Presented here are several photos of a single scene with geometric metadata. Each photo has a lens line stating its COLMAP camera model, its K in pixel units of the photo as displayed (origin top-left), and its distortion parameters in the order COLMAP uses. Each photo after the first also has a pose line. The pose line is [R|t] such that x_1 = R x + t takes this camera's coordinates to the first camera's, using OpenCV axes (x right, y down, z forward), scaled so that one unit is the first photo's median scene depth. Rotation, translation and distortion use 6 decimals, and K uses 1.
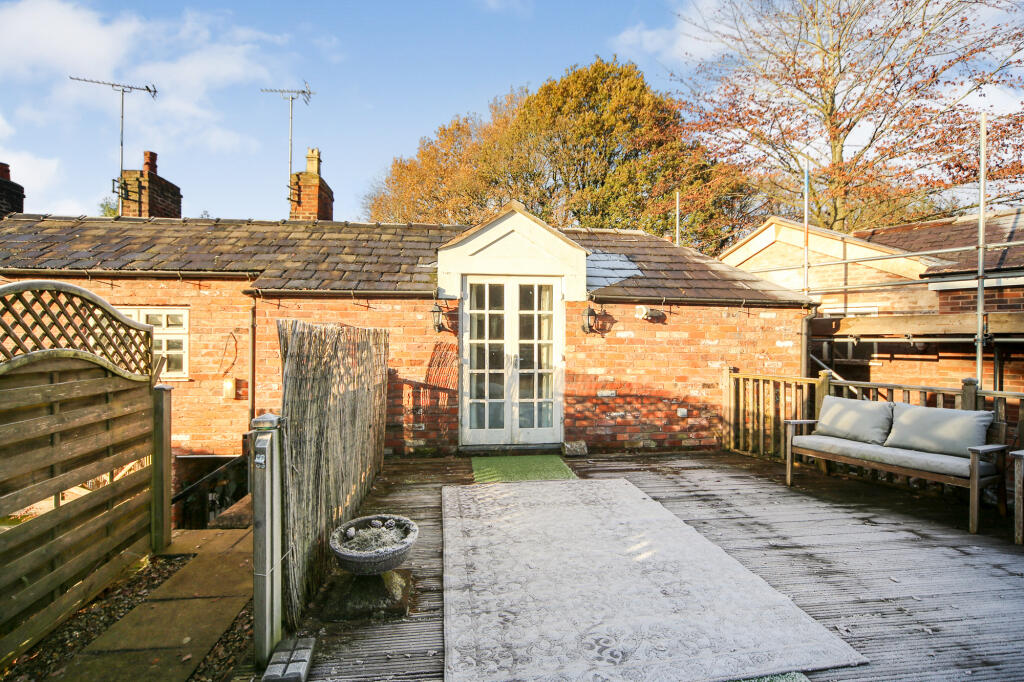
lens RADIAL K [[465.7, 0, 513.8], [0, 465.7, 347.2], [0, 0, 1]] dist [-0.009281, 0.001482]
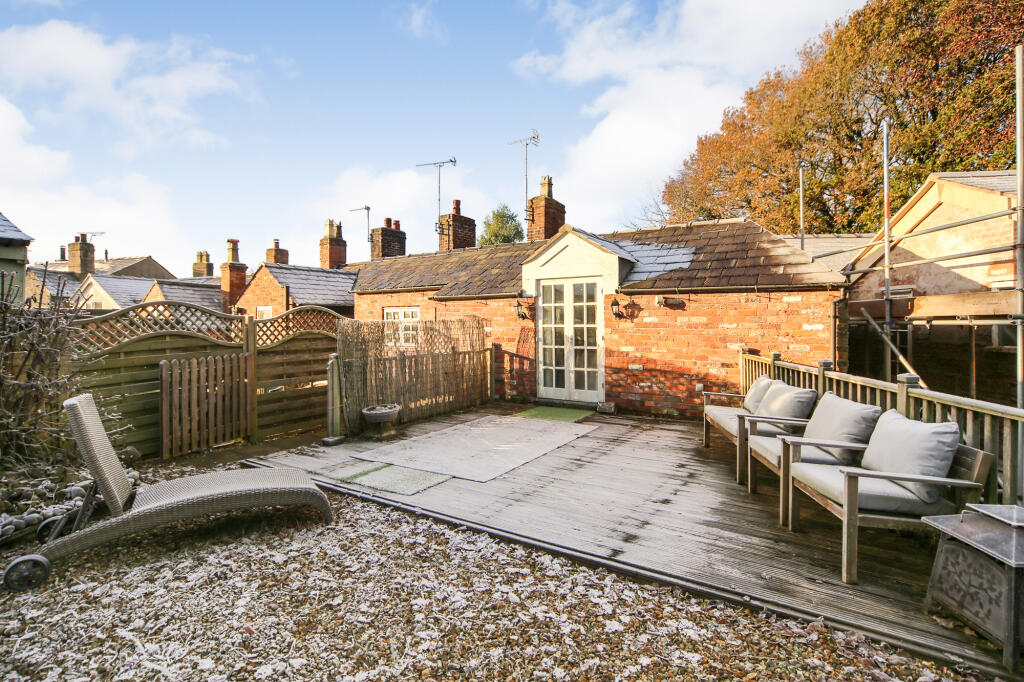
lens RADIAL K [[465.7, 0, 508.9], [0, 465.7, 331.7], [0, 0, 1]] dist [-0.009281, 0.001482]
pose [[0.779269, 0.004941, -0.626669, 0.716774], [-0.002325, 0.999985, 0.004993, -0.000740], [0.626685, -0.002434, 0.779269, -0.182657]]
